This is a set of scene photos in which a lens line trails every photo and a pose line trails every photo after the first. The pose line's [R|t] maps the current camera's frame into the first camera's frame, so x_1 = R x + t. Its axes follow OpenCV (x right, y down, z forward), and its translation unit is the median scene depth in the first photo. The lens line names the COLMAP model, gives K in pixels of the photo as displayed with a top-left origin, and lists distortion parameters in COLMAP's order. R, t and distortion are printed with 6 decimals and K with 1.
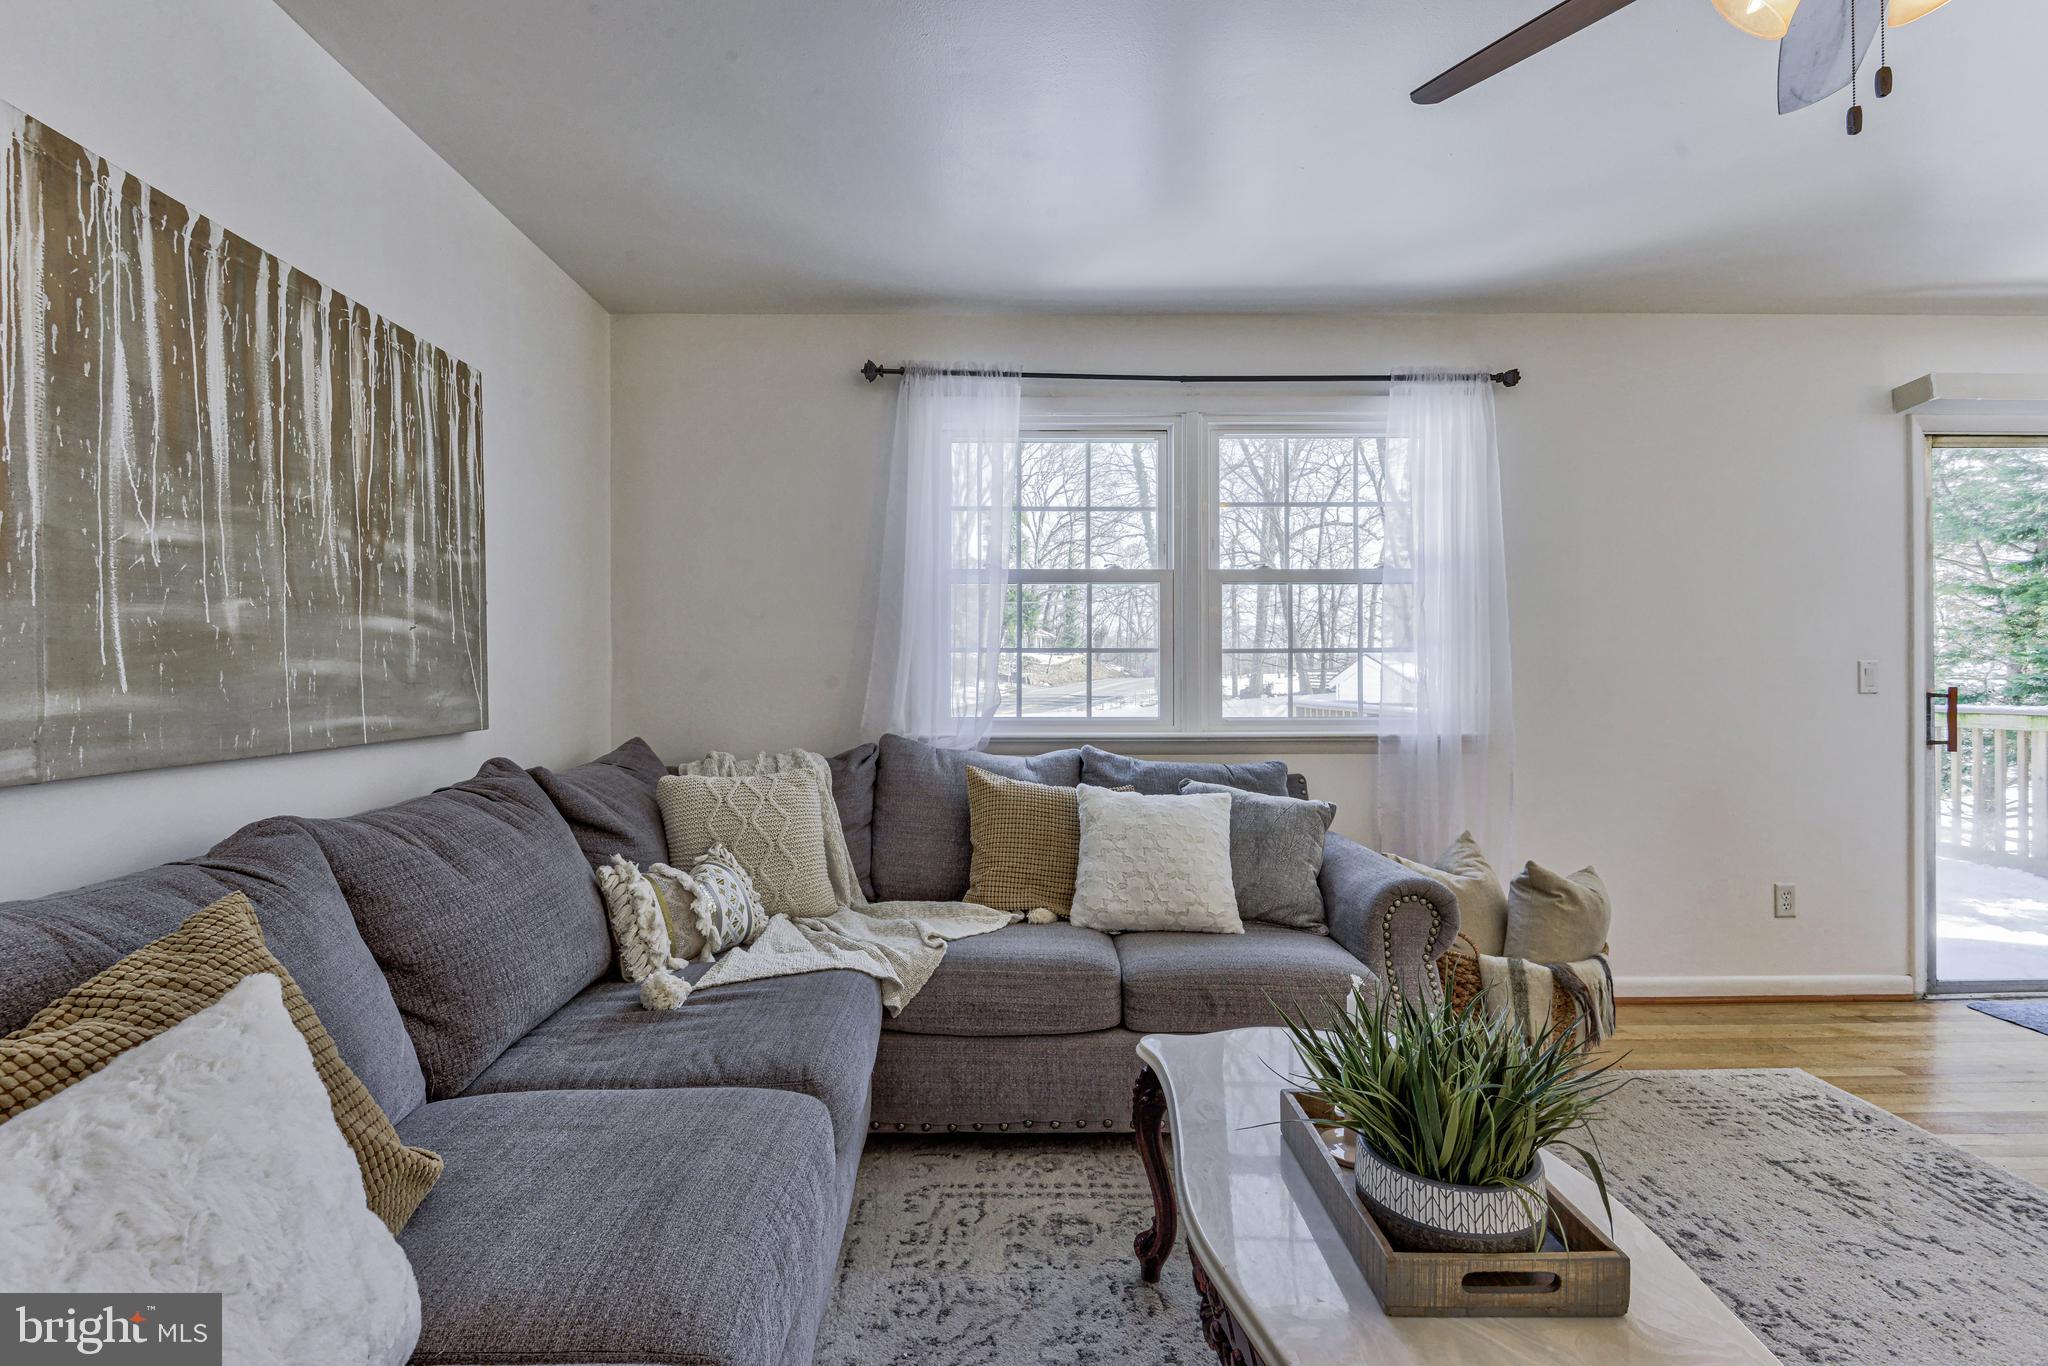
lens RADIAL K [[924.9, 0, 1007.4], [0, 924.9, 680.4], [0, 0, 1]] dist [0.008132, -0.011693]
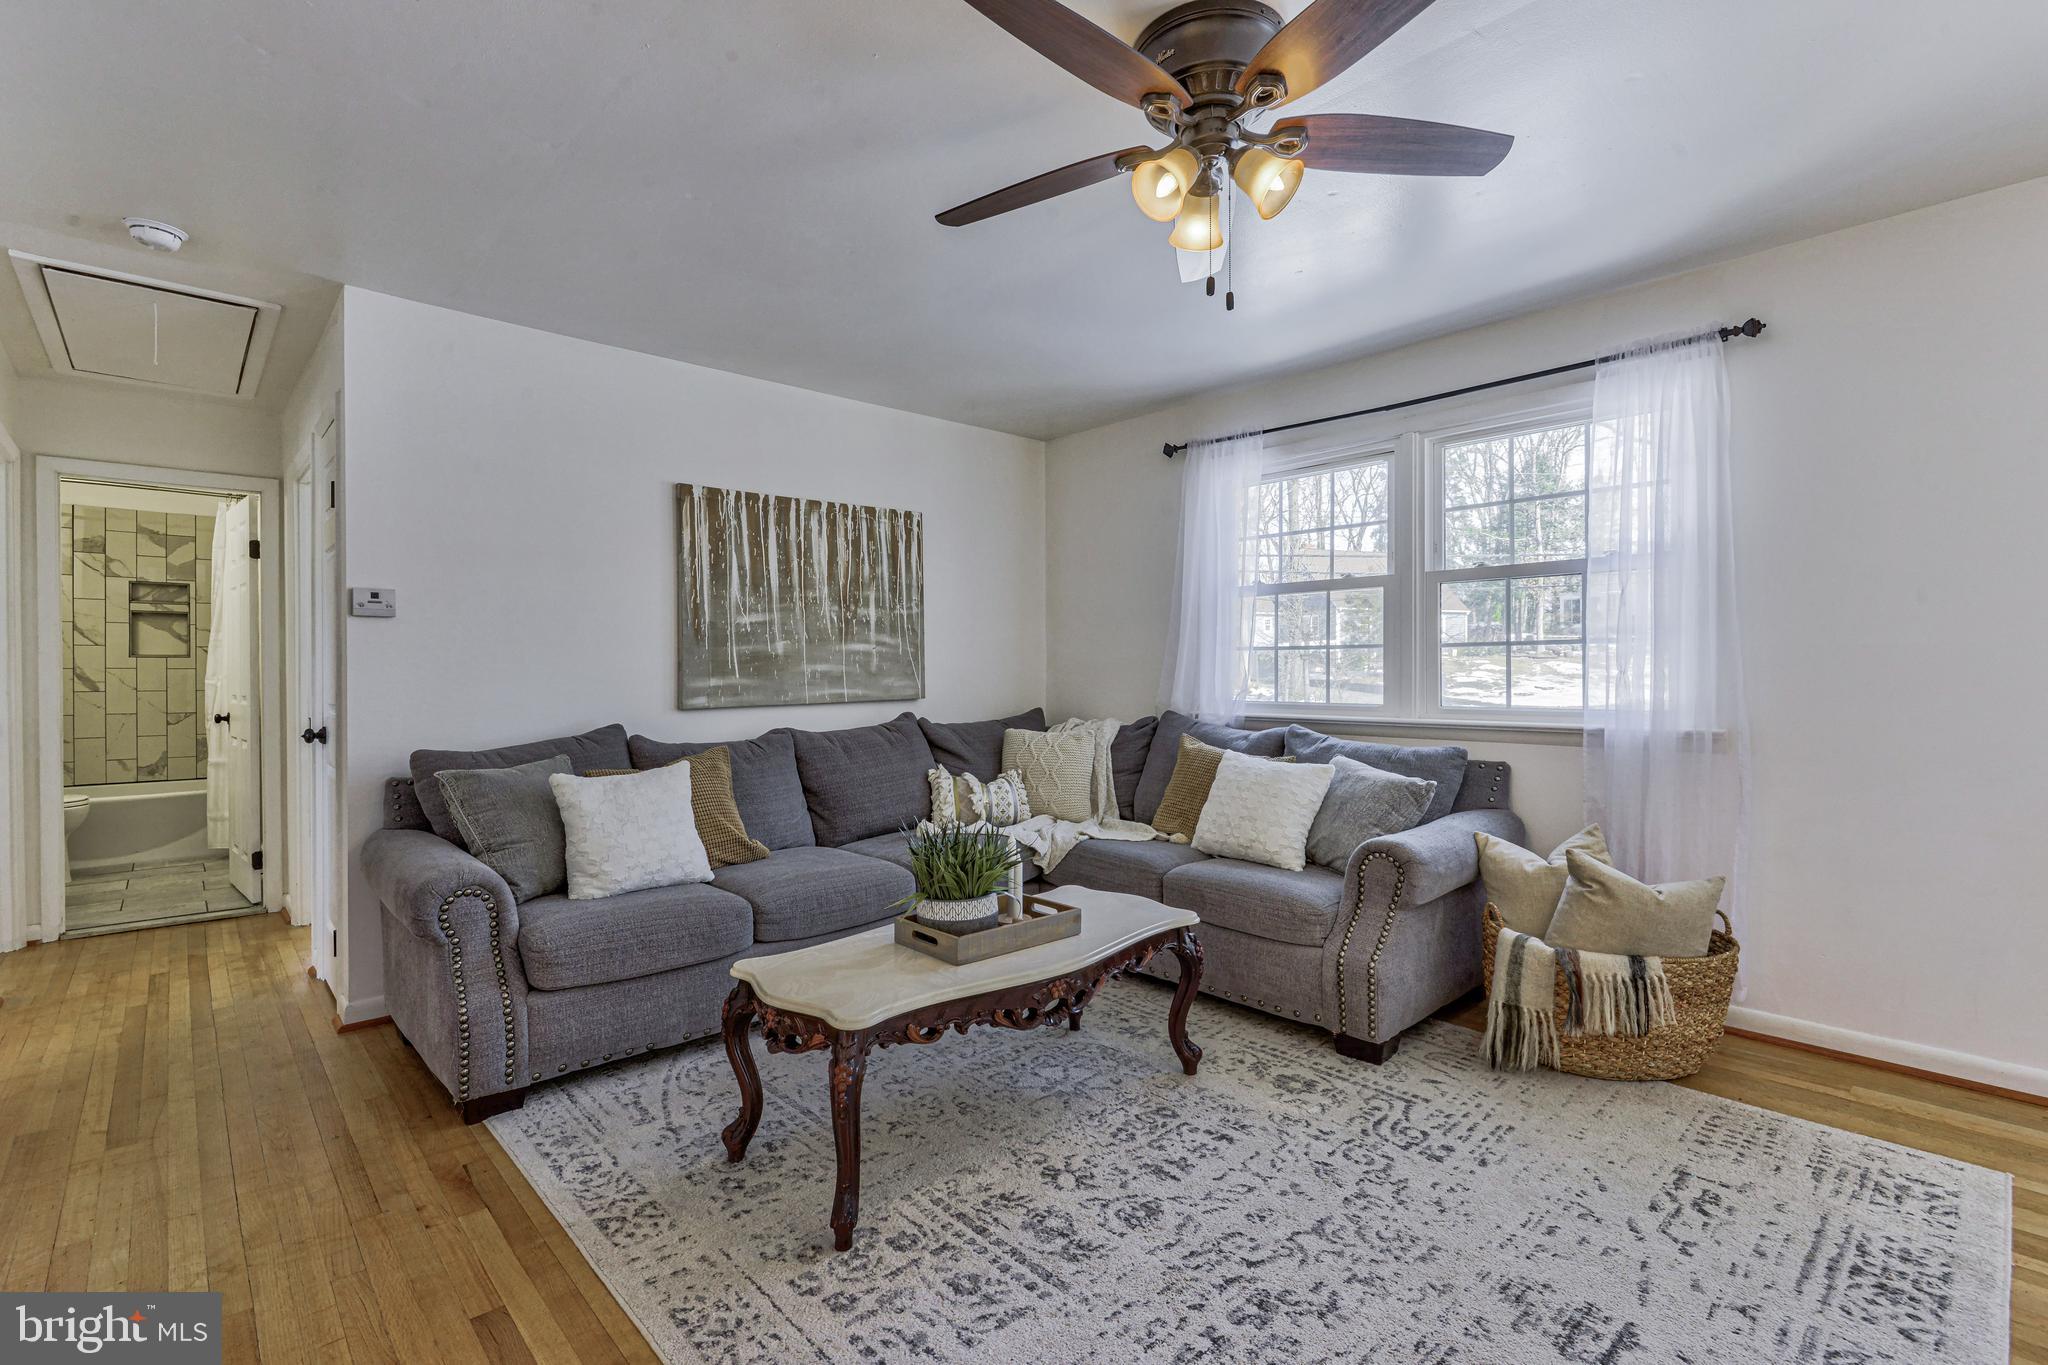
lens RADIAL K [[929.1, 0, 1006.3], [0, 929.1, 678.6], [0, 0, 1]] dist [0.000349, -0.006810]
pose [[0.665717, 0.004711, -0.746189, 1.037581], [0.002564, 0.999960, 0.008600, -0.004640], [0.746200, -0.007639, 0.665678, -0.162846]]
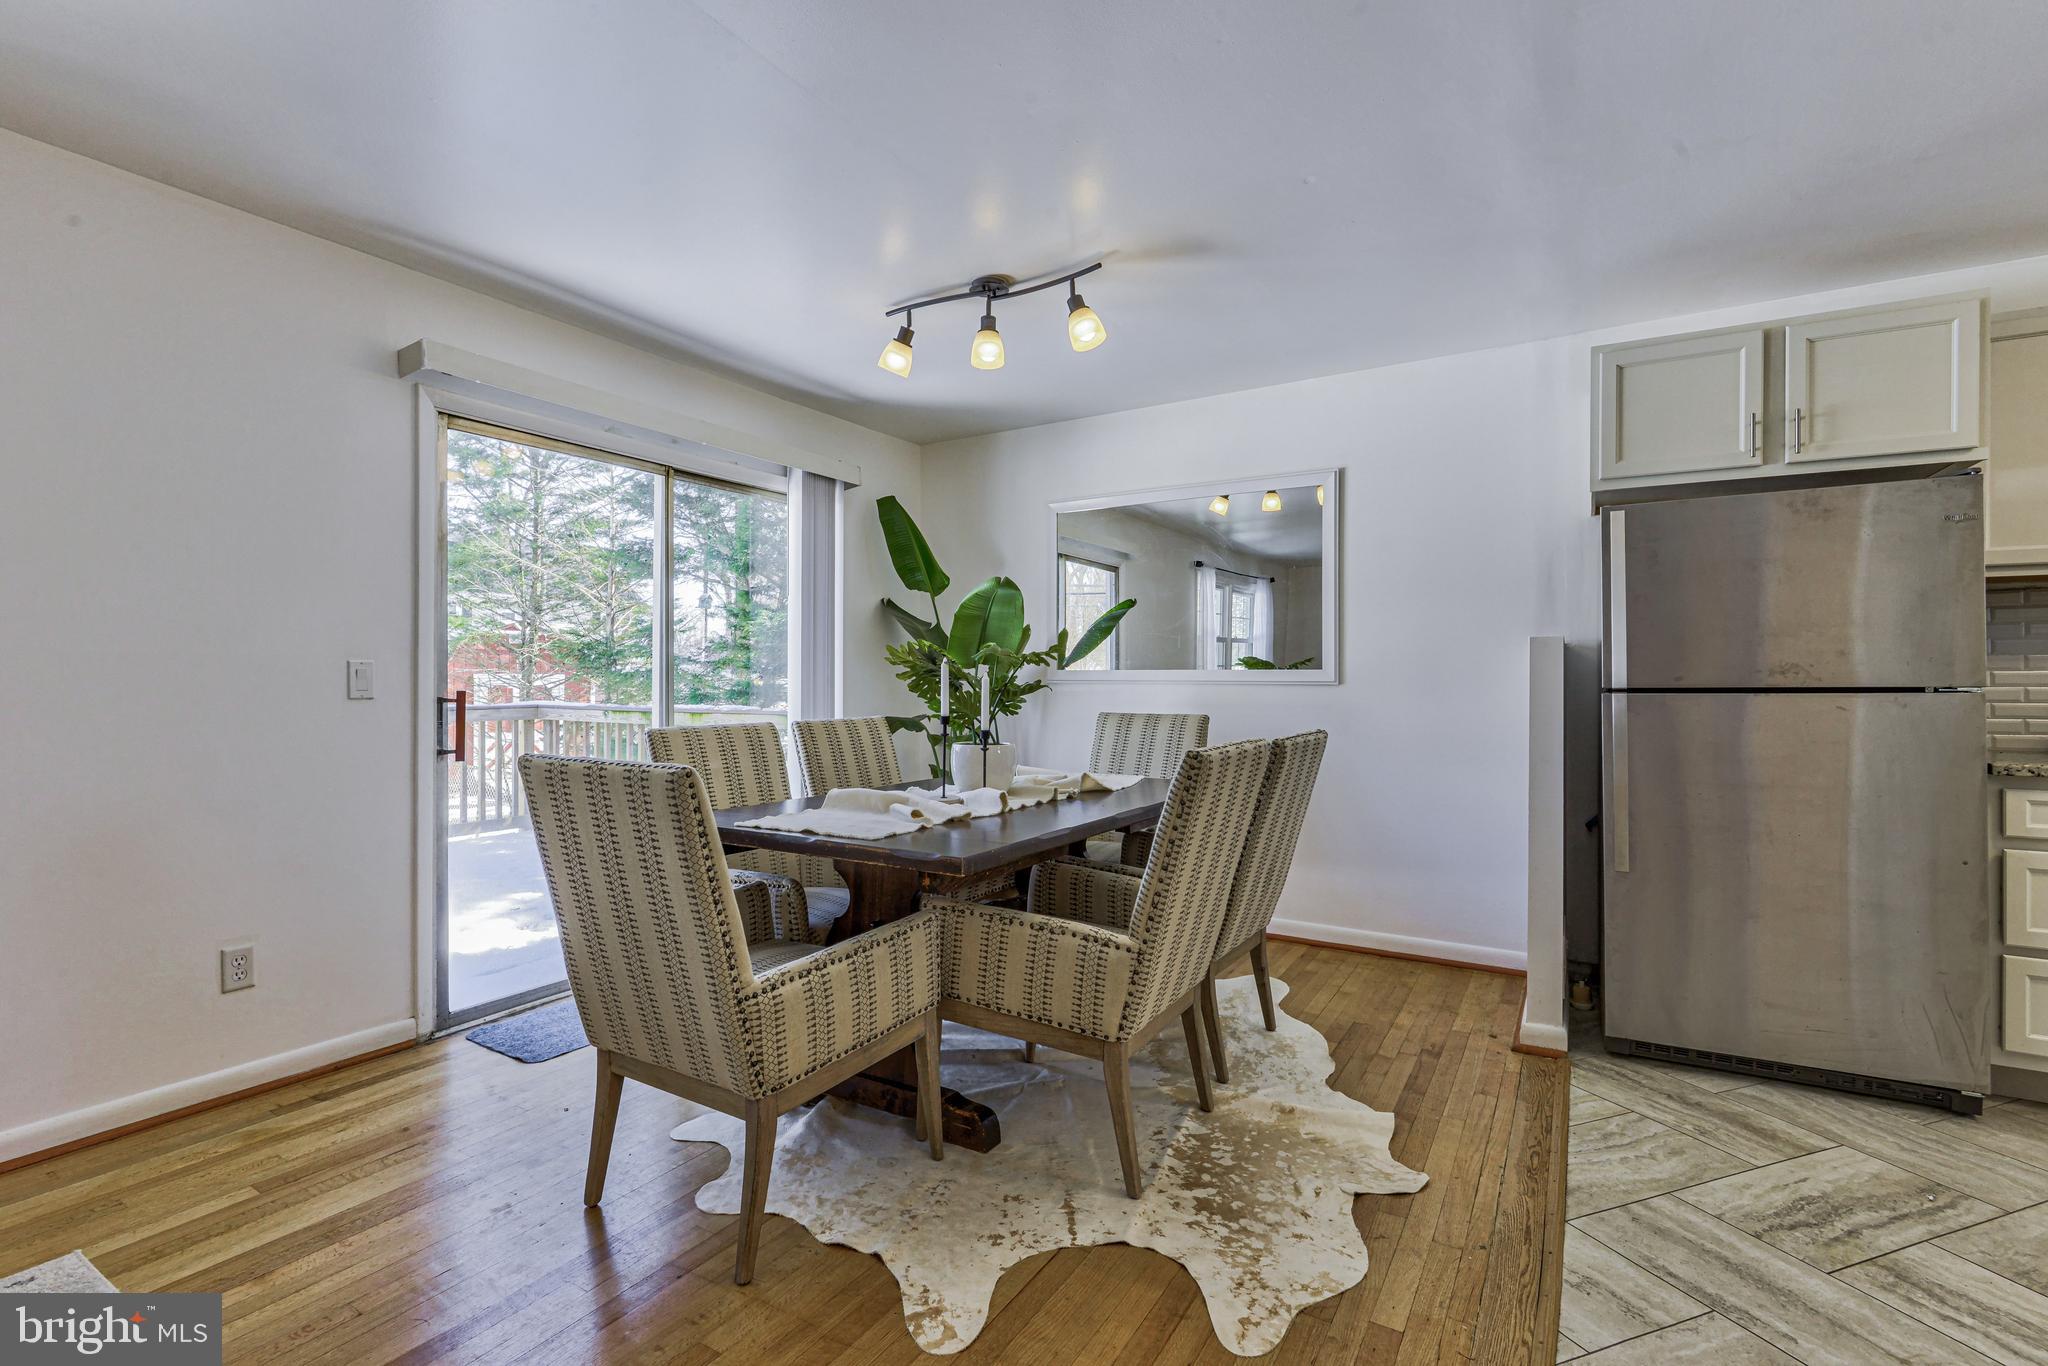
lens RADIAL K [[929.1, 0, 1006.3], [0, 929.1, 679.1], [0, 0, 1]] dist [0.000349, -0.006810]
pose [[0.531907, 0.005006, 0.846788, 0.765887], [-0.002929, 0.999987, -0.004072, -0.003345], [-0.846798, -0.000314, 0.531915, 0.064754]]
